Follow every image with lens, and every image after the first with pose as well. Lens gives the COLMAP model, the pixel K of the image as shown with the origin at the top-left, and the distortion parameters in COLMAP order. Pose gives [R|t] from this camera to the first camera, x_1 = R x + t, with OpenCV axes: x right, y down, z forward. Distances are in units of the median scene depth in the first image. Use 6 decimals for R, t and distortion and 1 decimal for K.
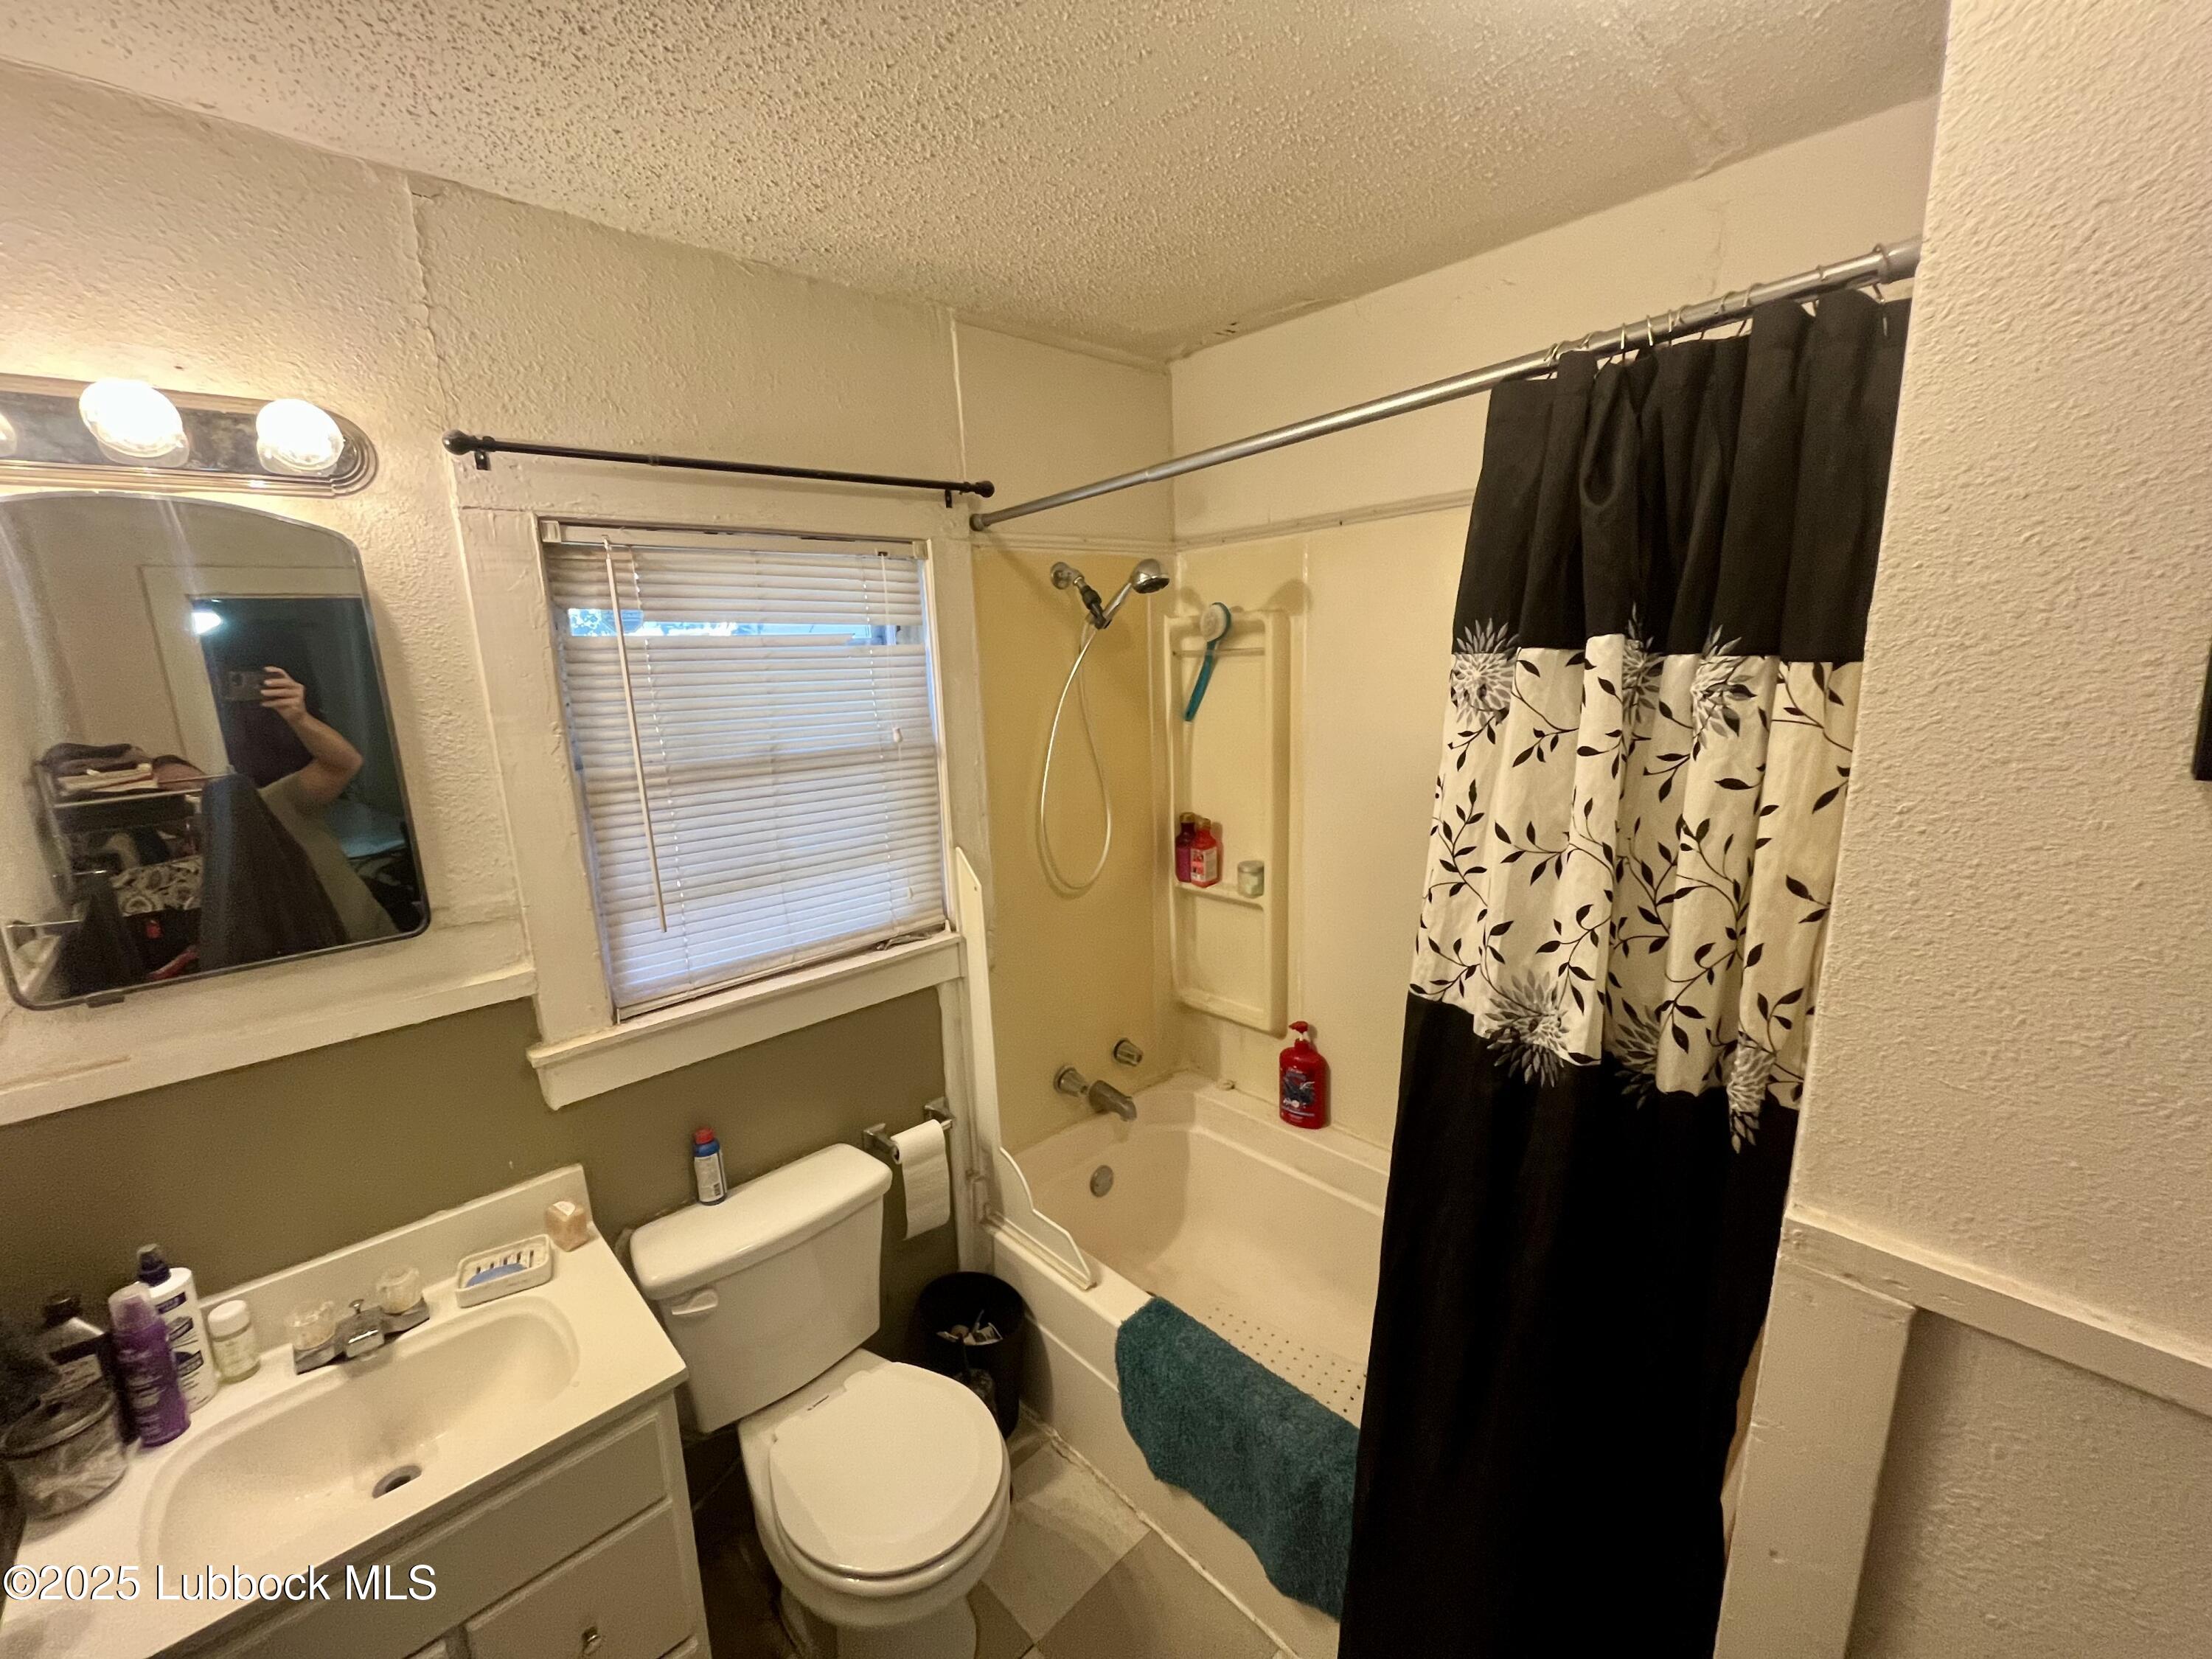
lens RADIAL K [[891.2, 0, 1097.7], [0, 891.2, 826.5], [0, 0, 1]] dist [-0.004823, 0.000297]
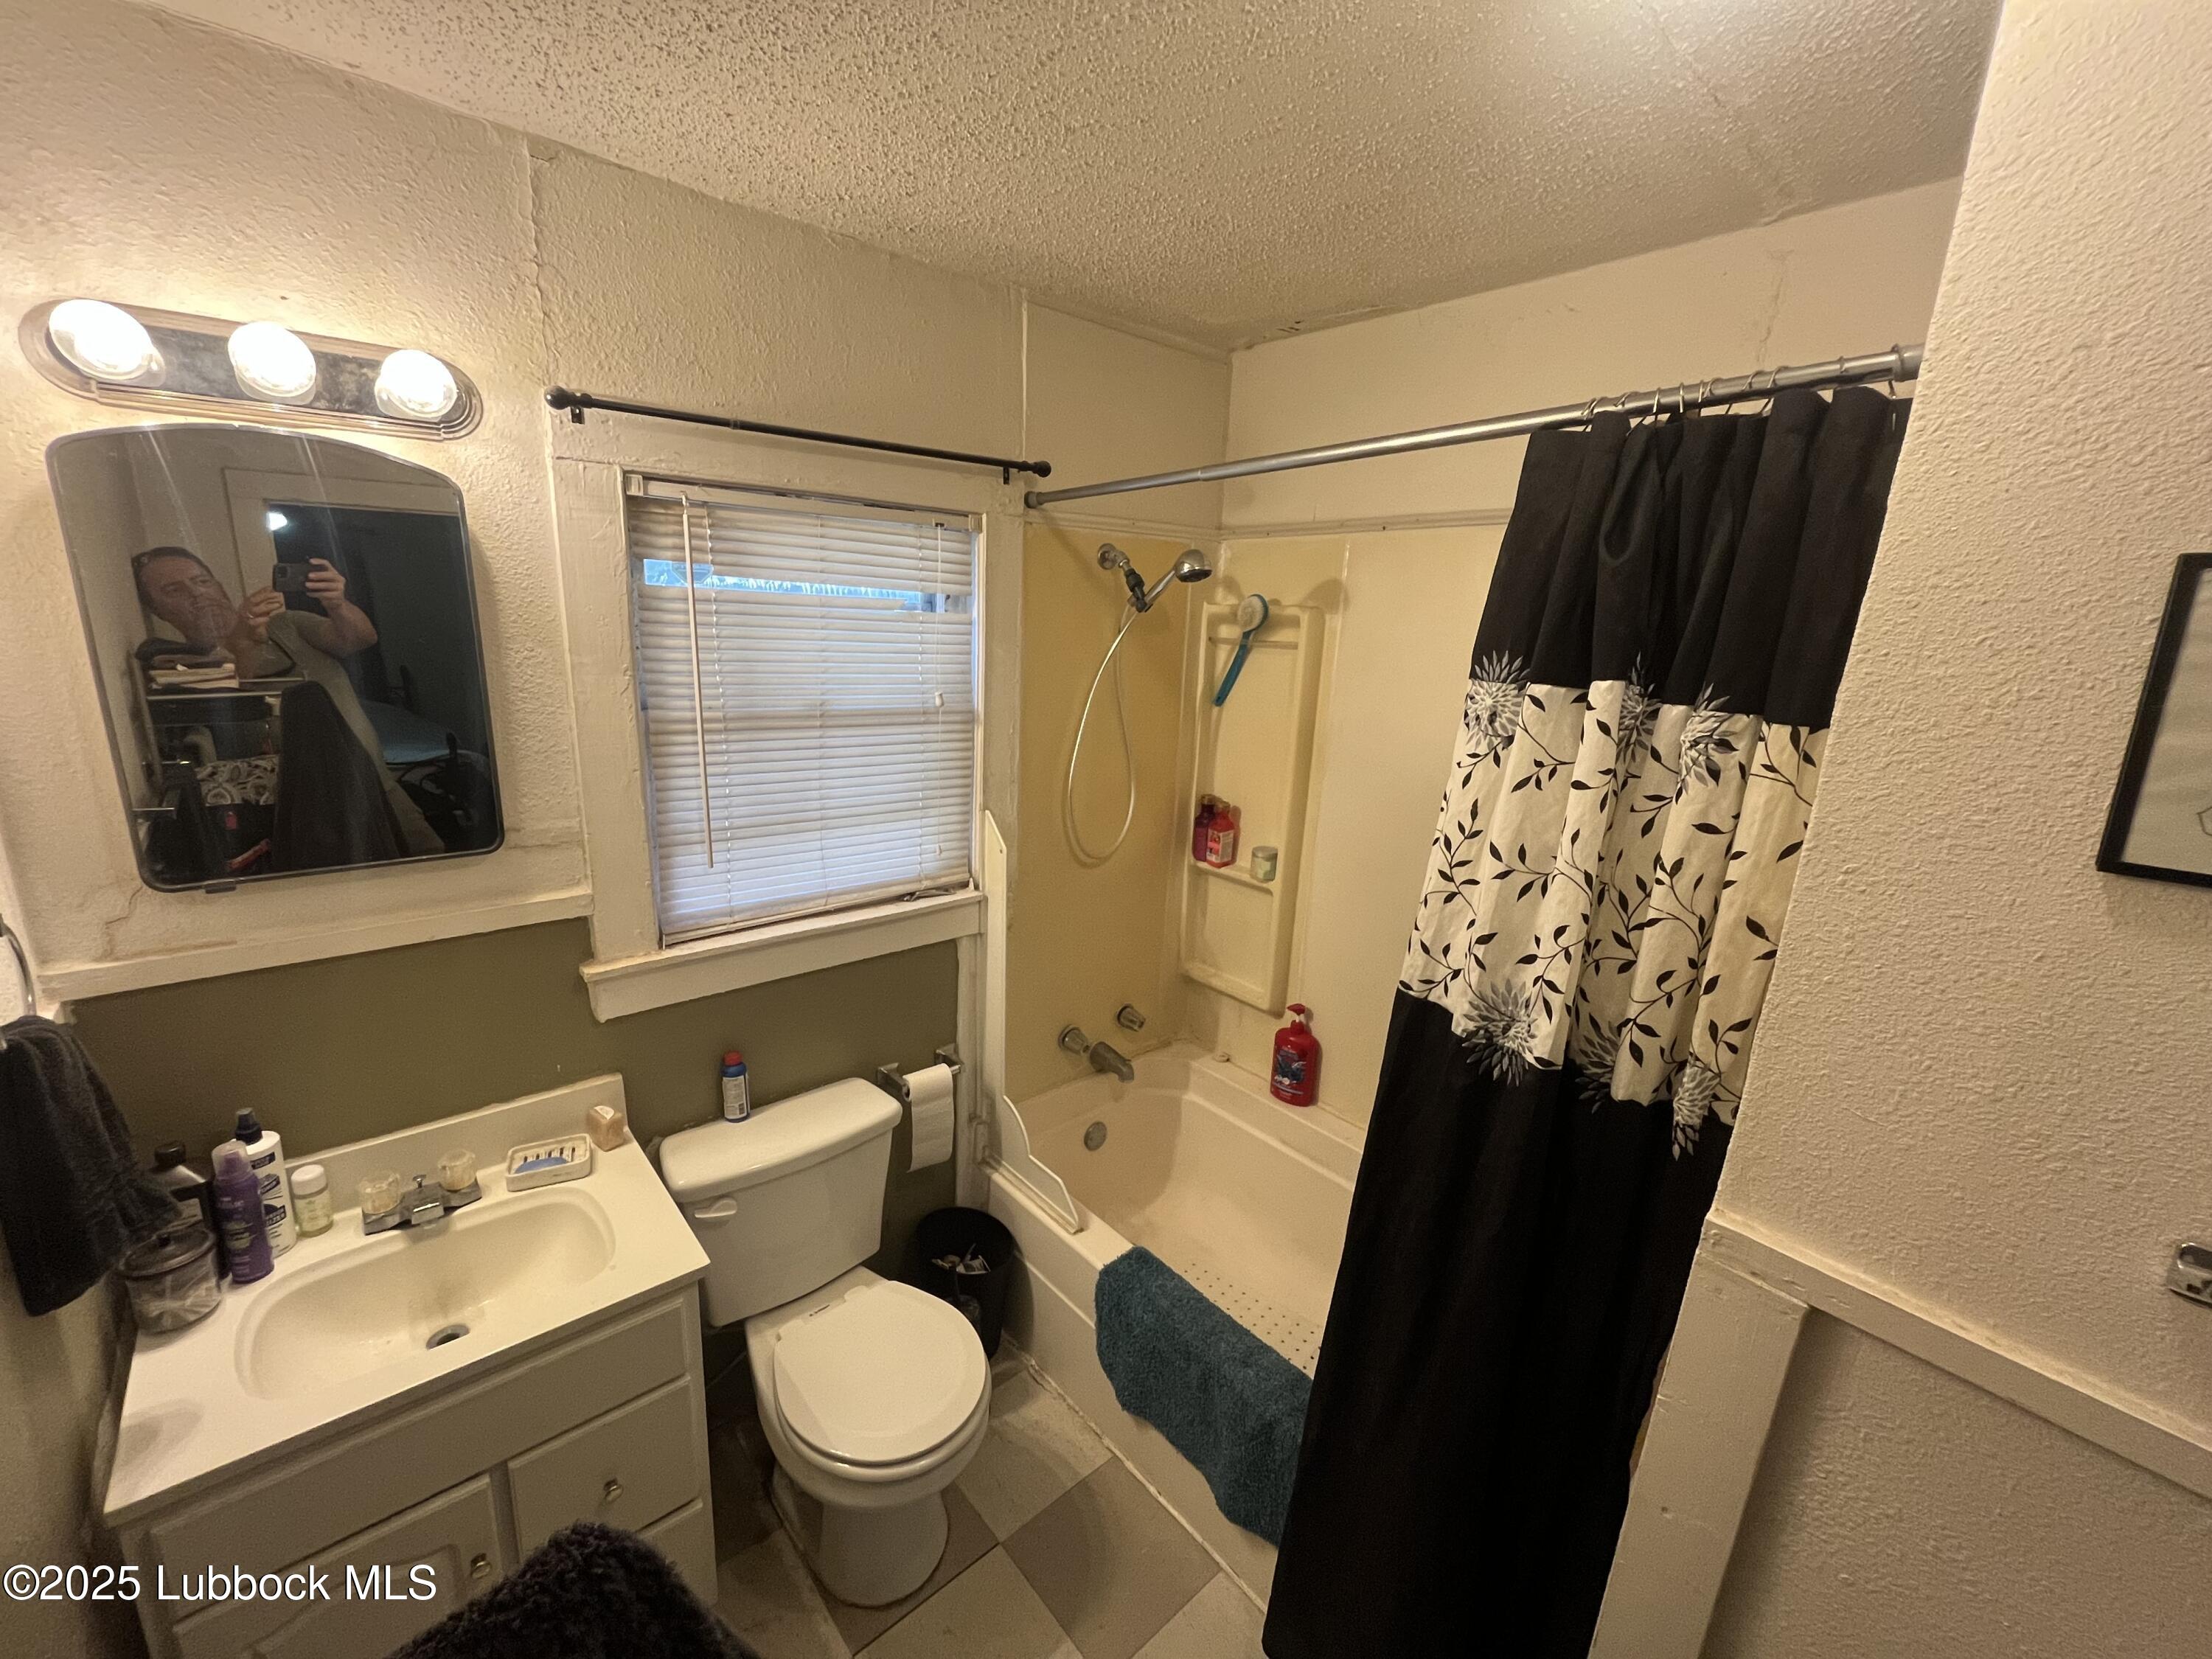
lens RADIAL K [[891.2, 0, 1097.7], [0, 891.2, 826.5], [0, 0, 1]] dist [-0.004823, 0.000297]
pose [[0.995935, 0.087927, -0.019542, -0.007641], [-0.087050, 0.995321, 0.041934, -0.019470], [0.023137, -0.040062, 0.998929, -0.069220]]
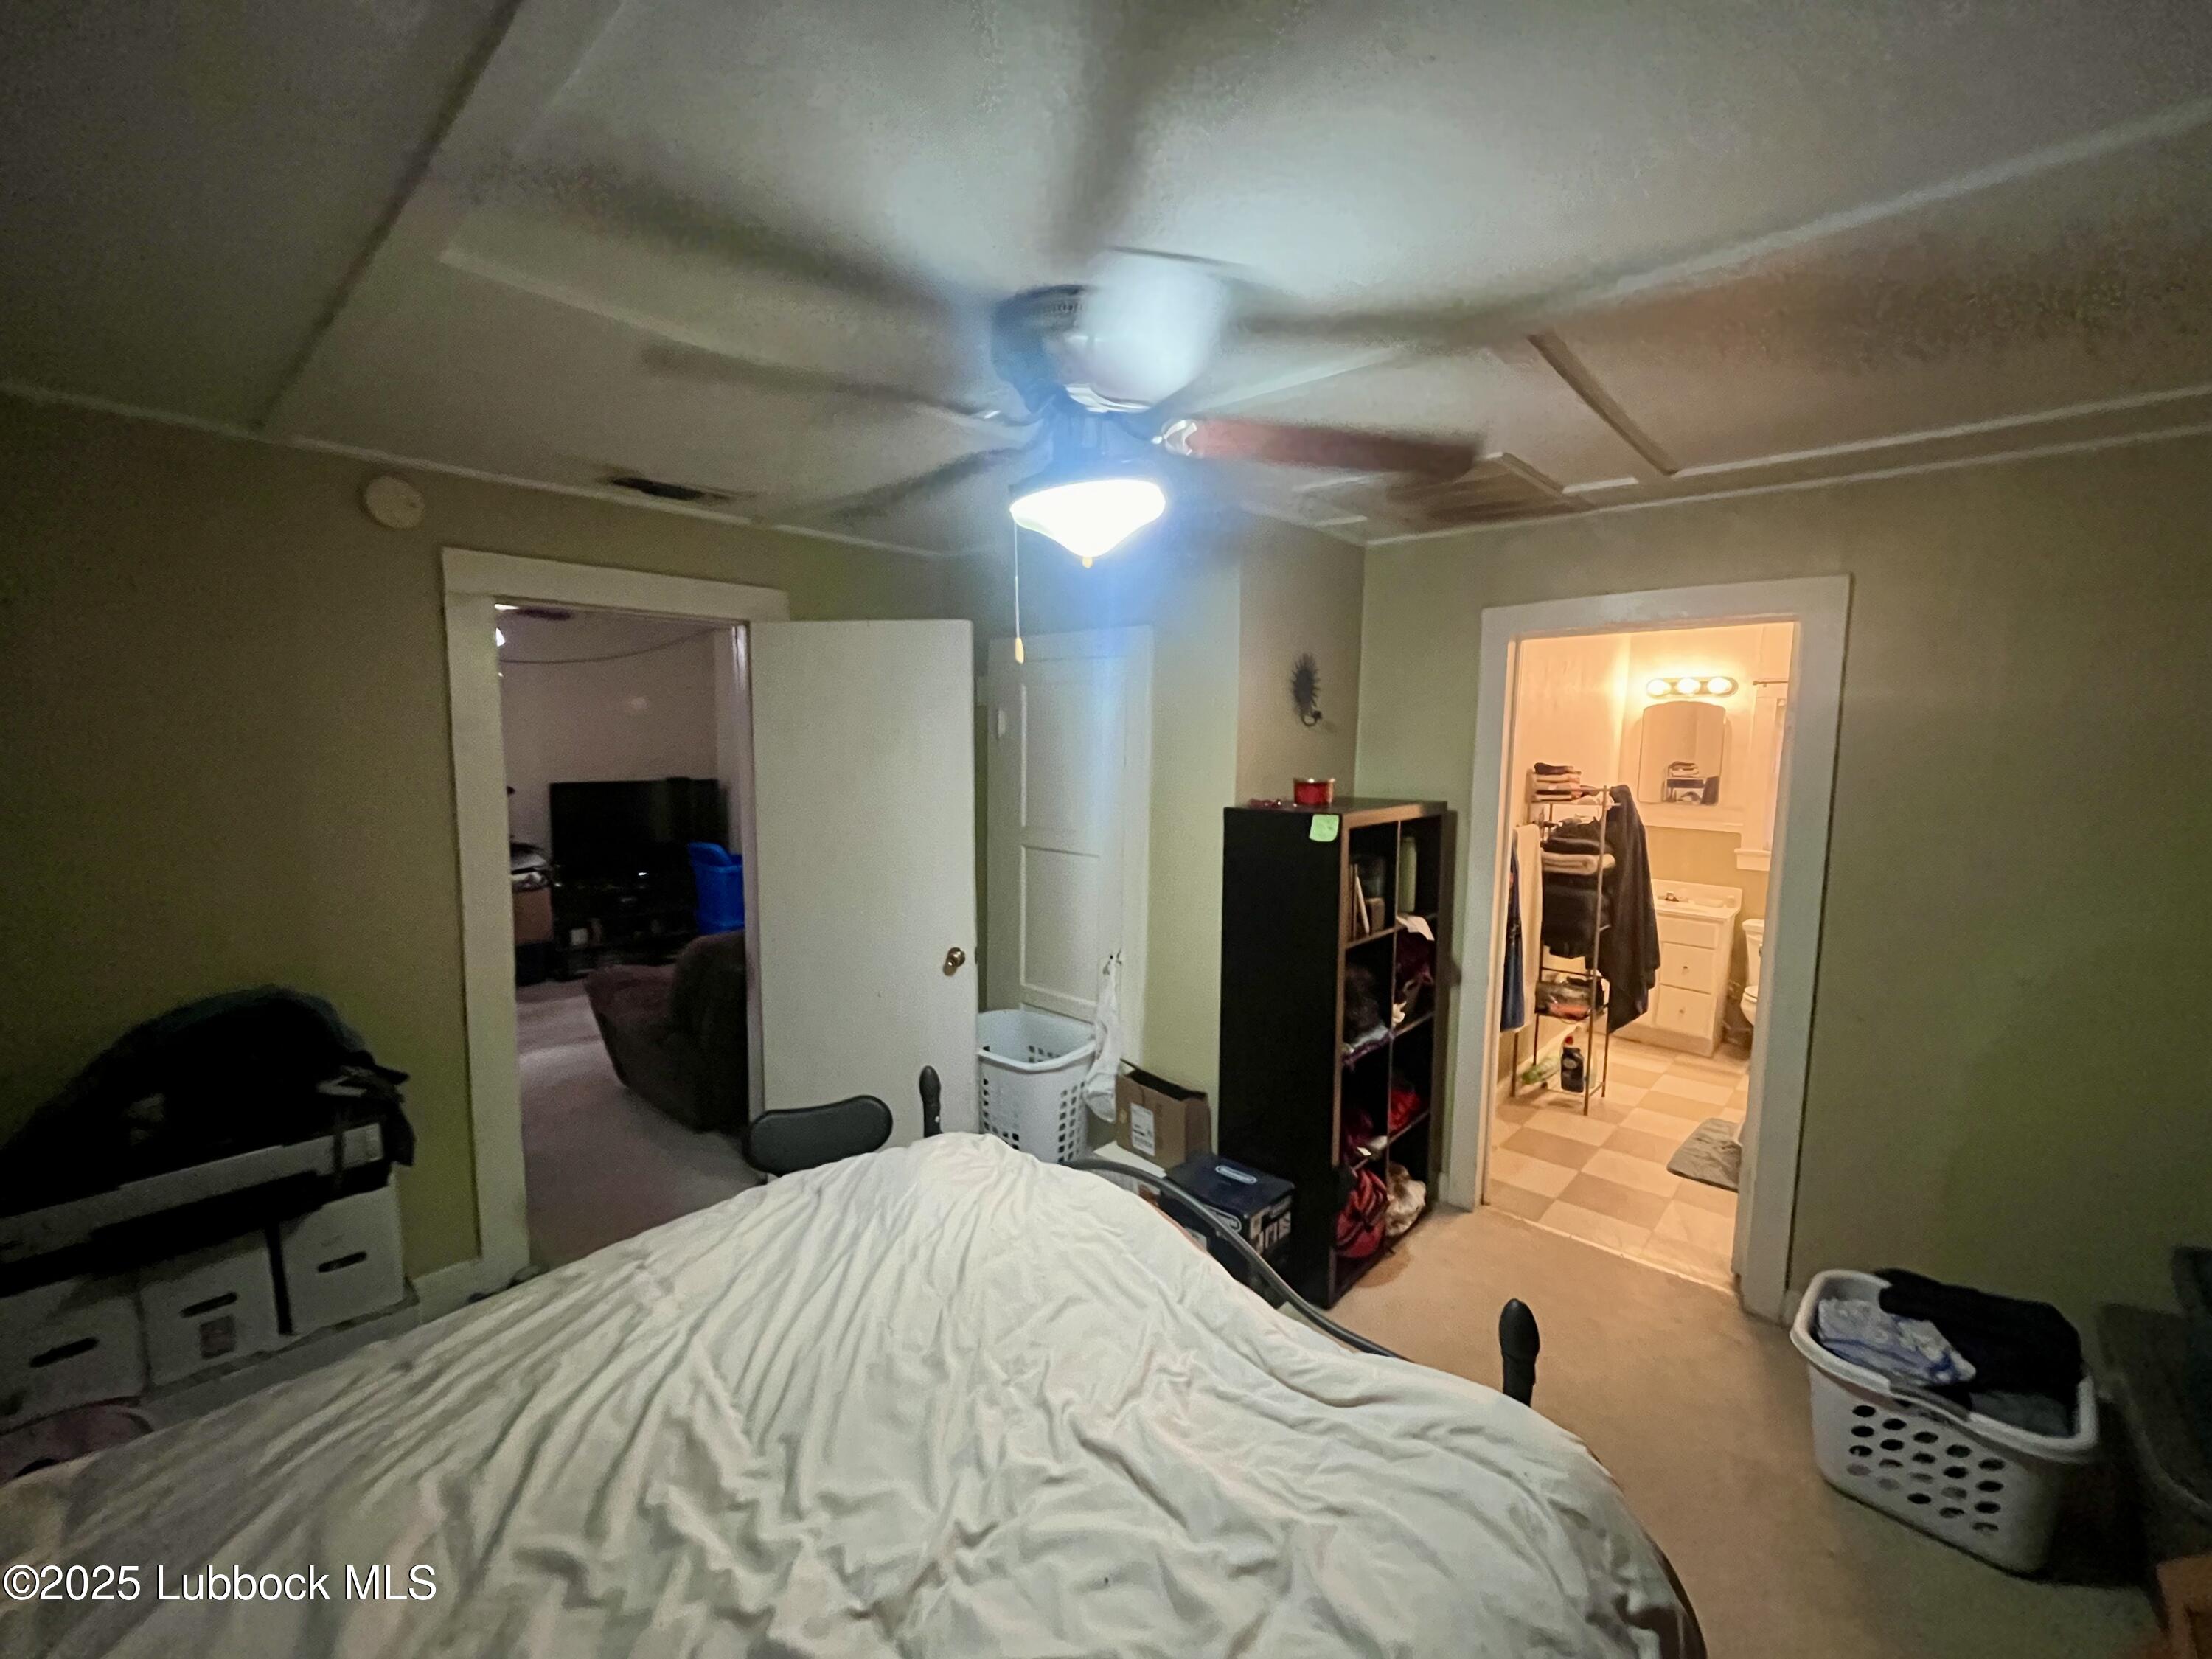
lens RADIAL K [[891.2, 0, 1097.7], [0, 891.2, 826.5], [0, 0, 1]] dist [-0.004823, 0.000297]
pose [[0.076116, 0.133503, -0.988121, 2.874745], [-0.218176, 0.969211, 0.114141, 0.349582], [0.972937, 0.206896, 0.102900, -1.998005]]
